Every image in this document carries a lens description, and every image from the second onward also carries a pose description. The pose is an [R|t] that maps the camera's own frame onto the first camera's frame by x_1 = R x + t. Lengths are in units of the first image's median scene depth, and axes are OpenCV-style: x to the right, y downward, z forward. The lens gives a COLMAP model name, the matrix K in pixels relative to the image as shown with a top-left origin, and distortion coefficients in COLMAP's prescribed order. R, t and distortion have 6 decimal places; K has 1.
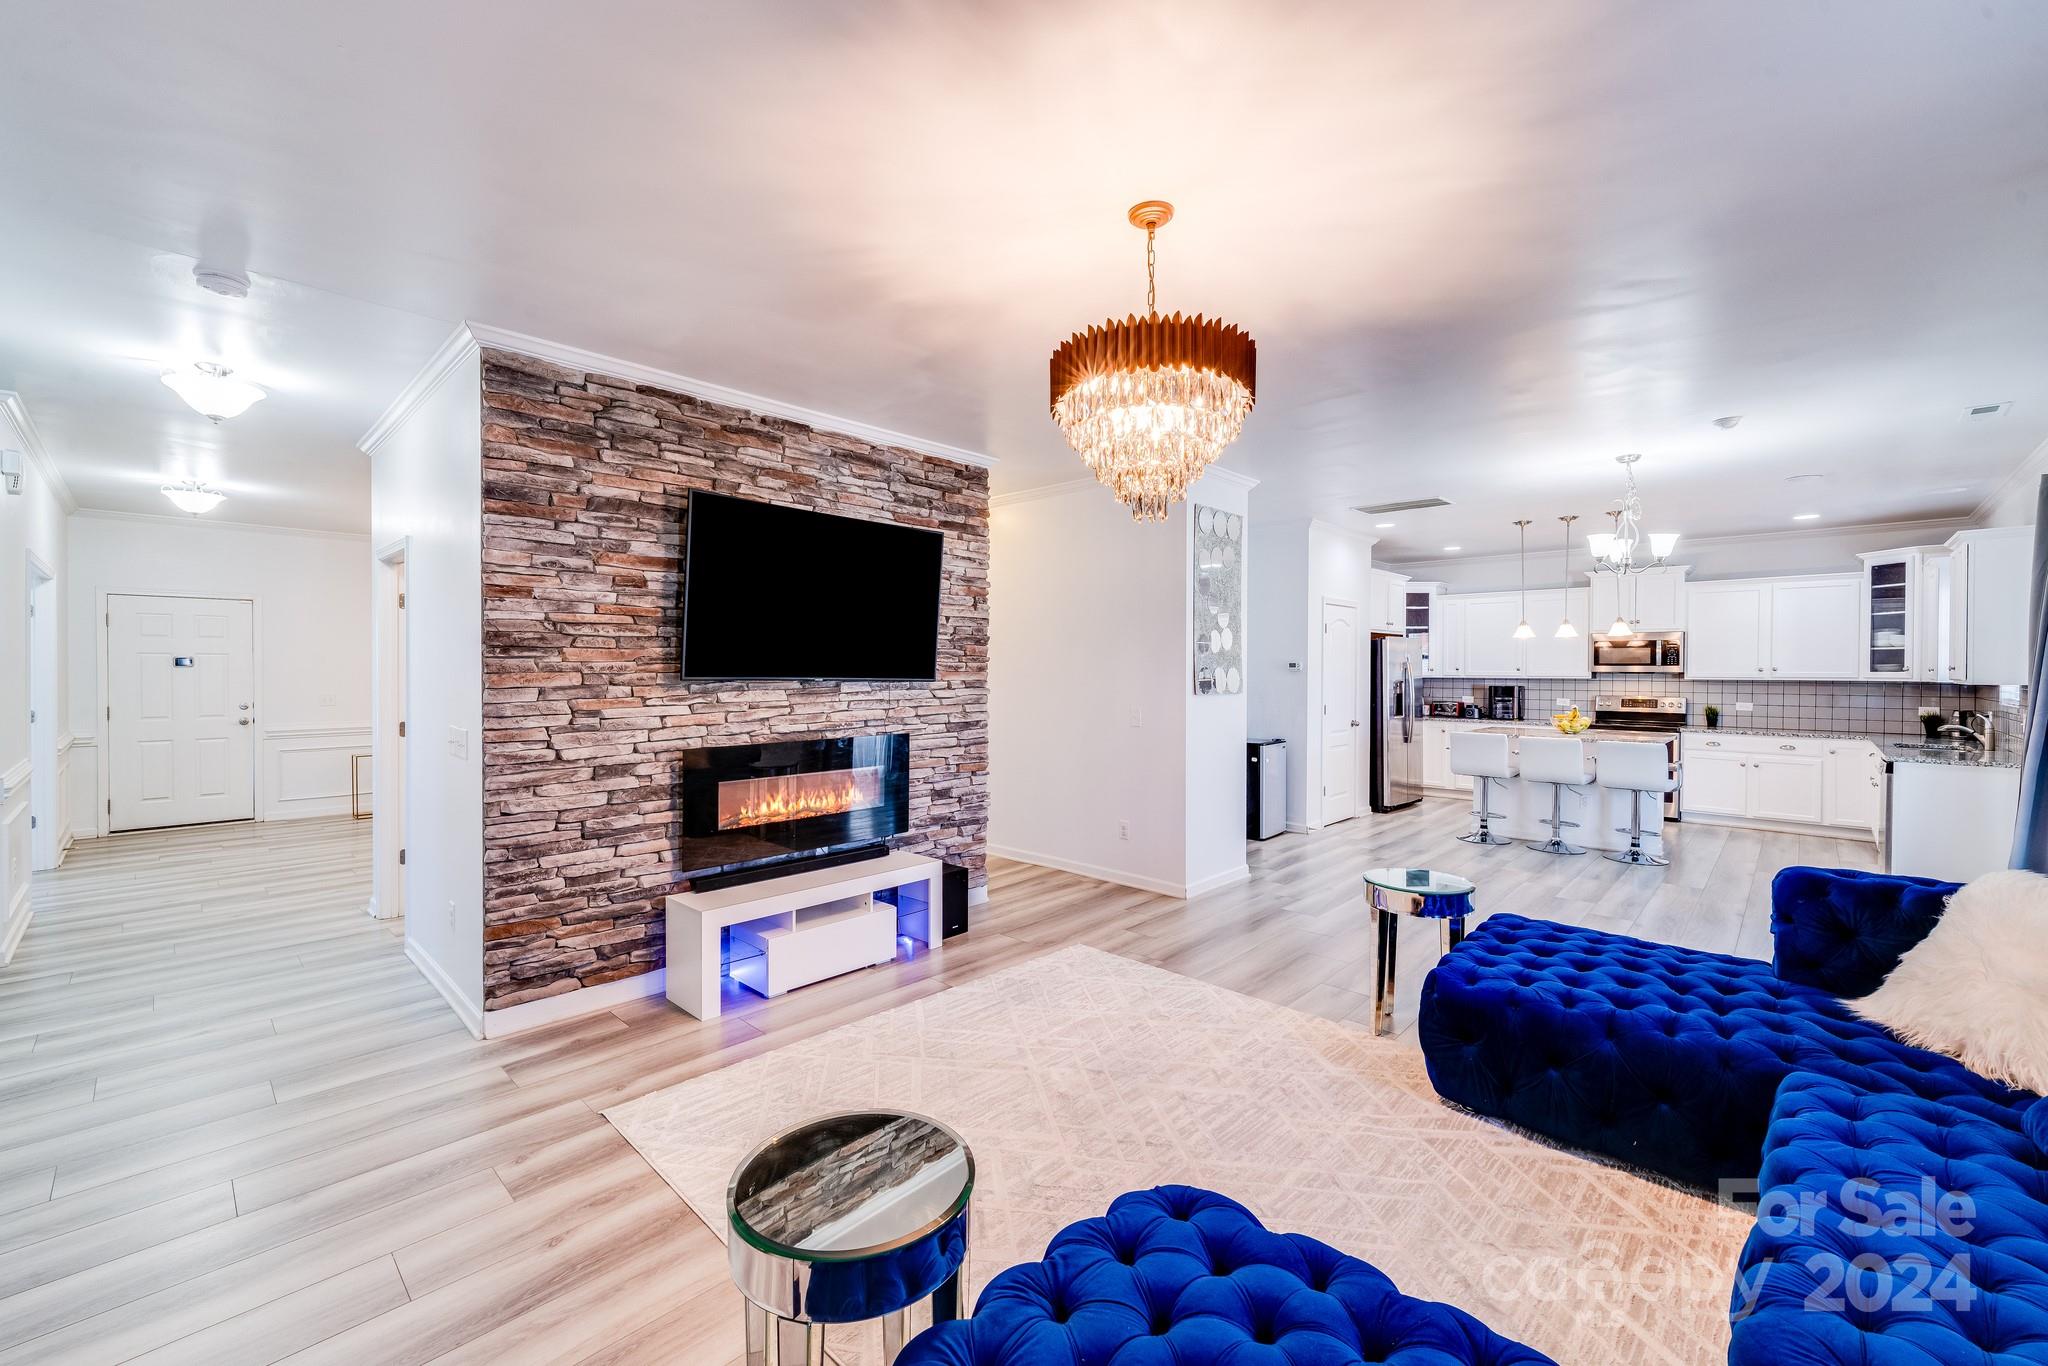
lens RADIAL K [[830.4, 0, 1015.1], [0, 830.4, 679.7], [0, 0, 1]] dist [0.001076, 0.000356]
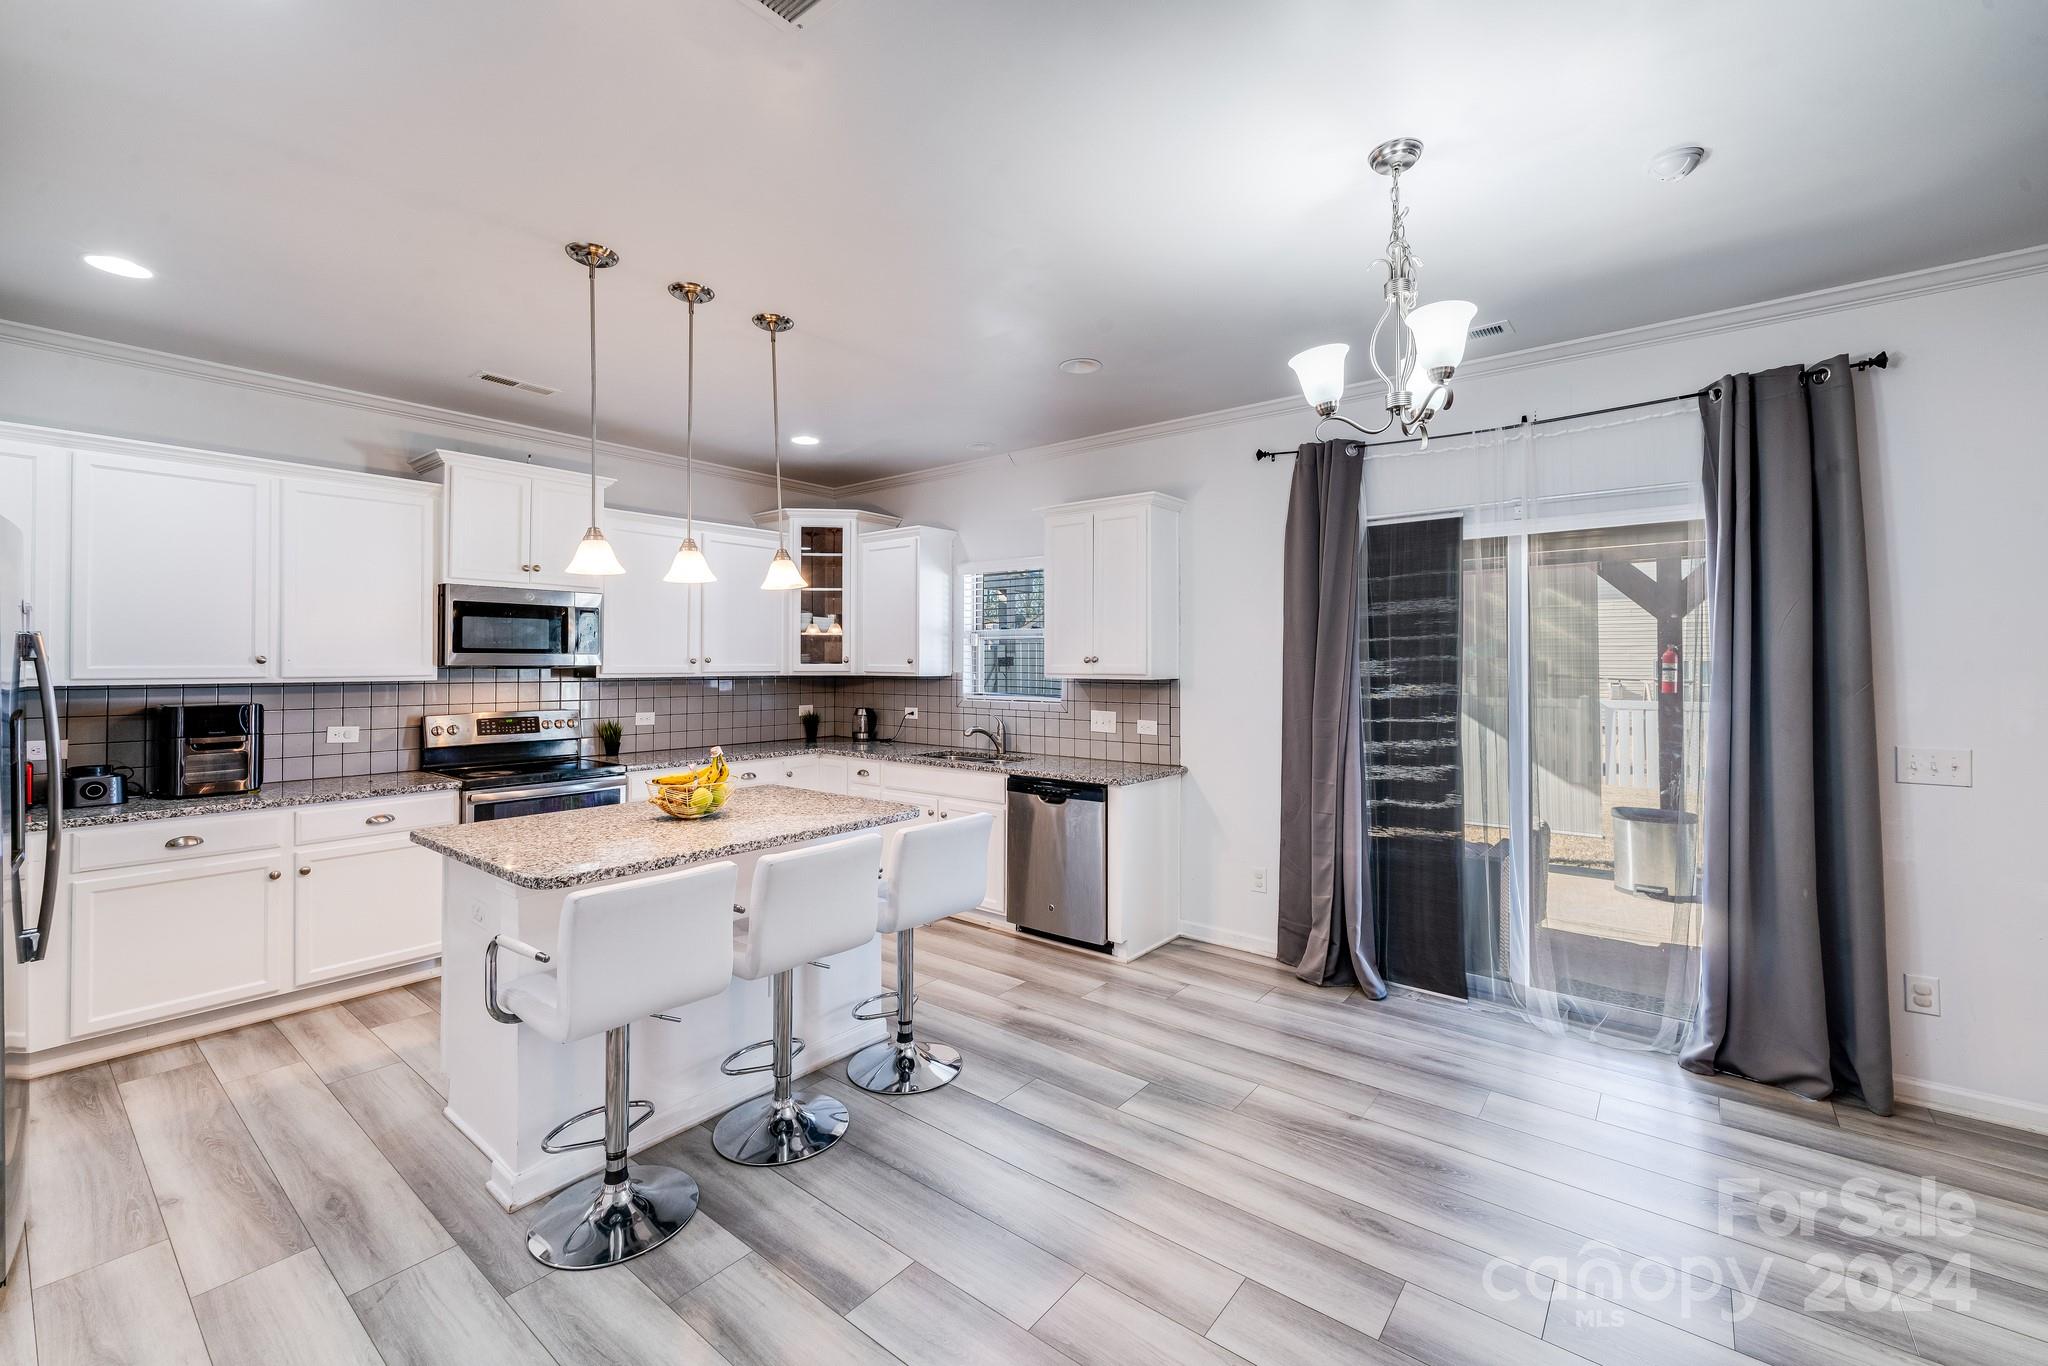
lens RADIAL K [[841.1, 0, 1004.8], [0, 841.1, 655.2], [0, 0, 1]] dist [-0.000091, 0.000049]
pose [[-0.072978, 0.005252, 0.997320, 0.347669], [0.010109, 0.999939, -0.004526, -0.017670], [-0.997282, 0.009751, -0.073027, 1.263233]]
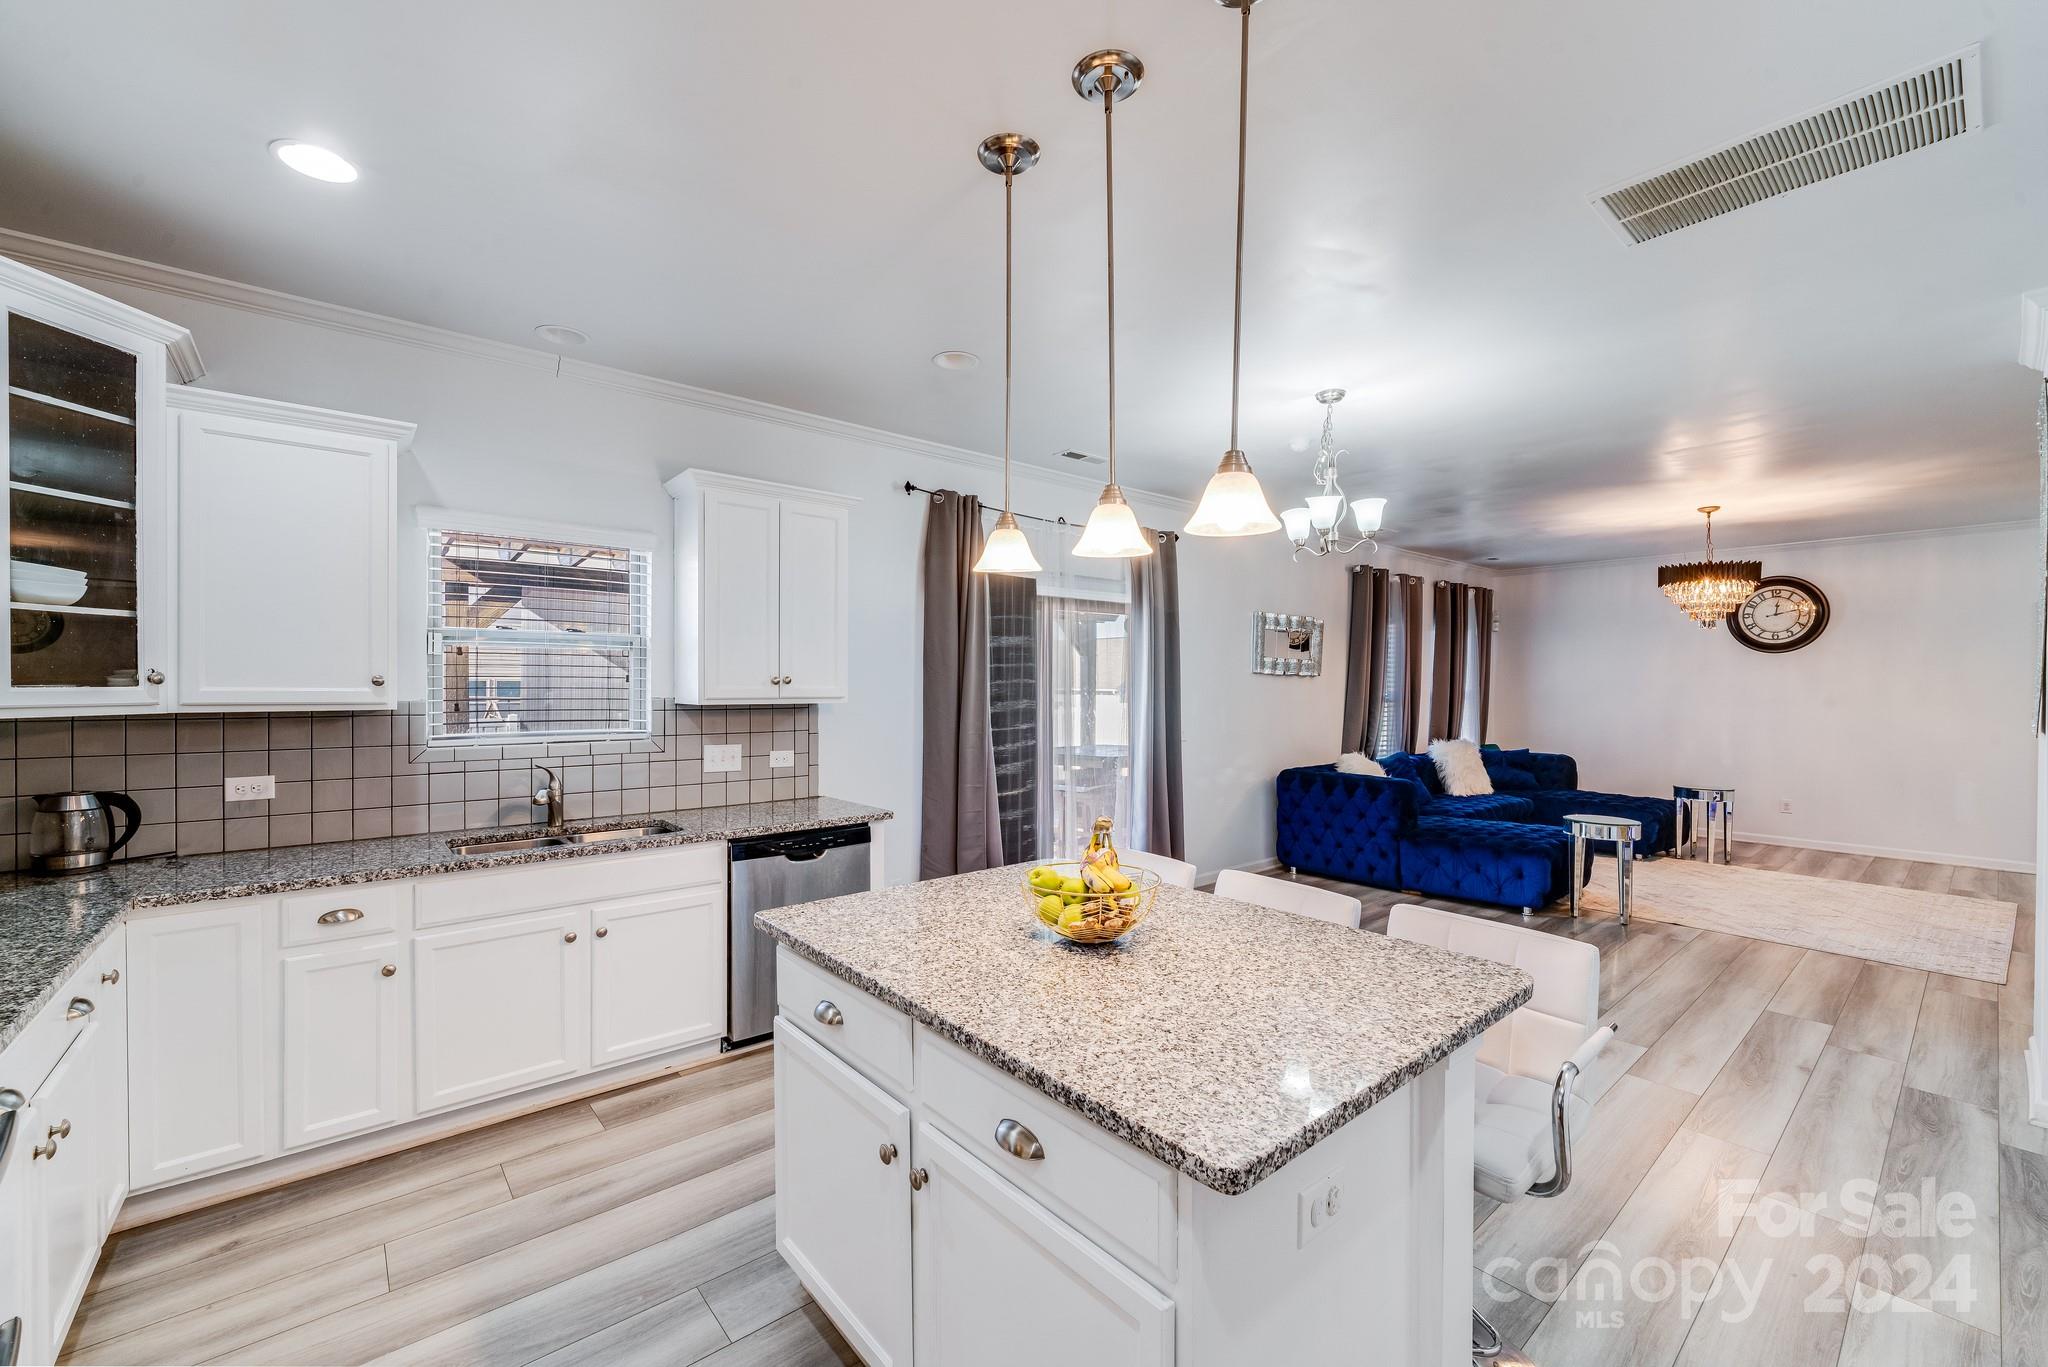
lens RADIAL K [[830.4, 0, 1015.1], [0, 830.4, 680.2], [0, 0, 1]] dist [0.001076, 0.000356]
pose [[-0.993610, -0.004527, 0.112780, 0.955112], [-0.003796, 0.999970, 0.006701, -0.021663], [-0.112807, 0.006230, -0.993597, 1.805261]]
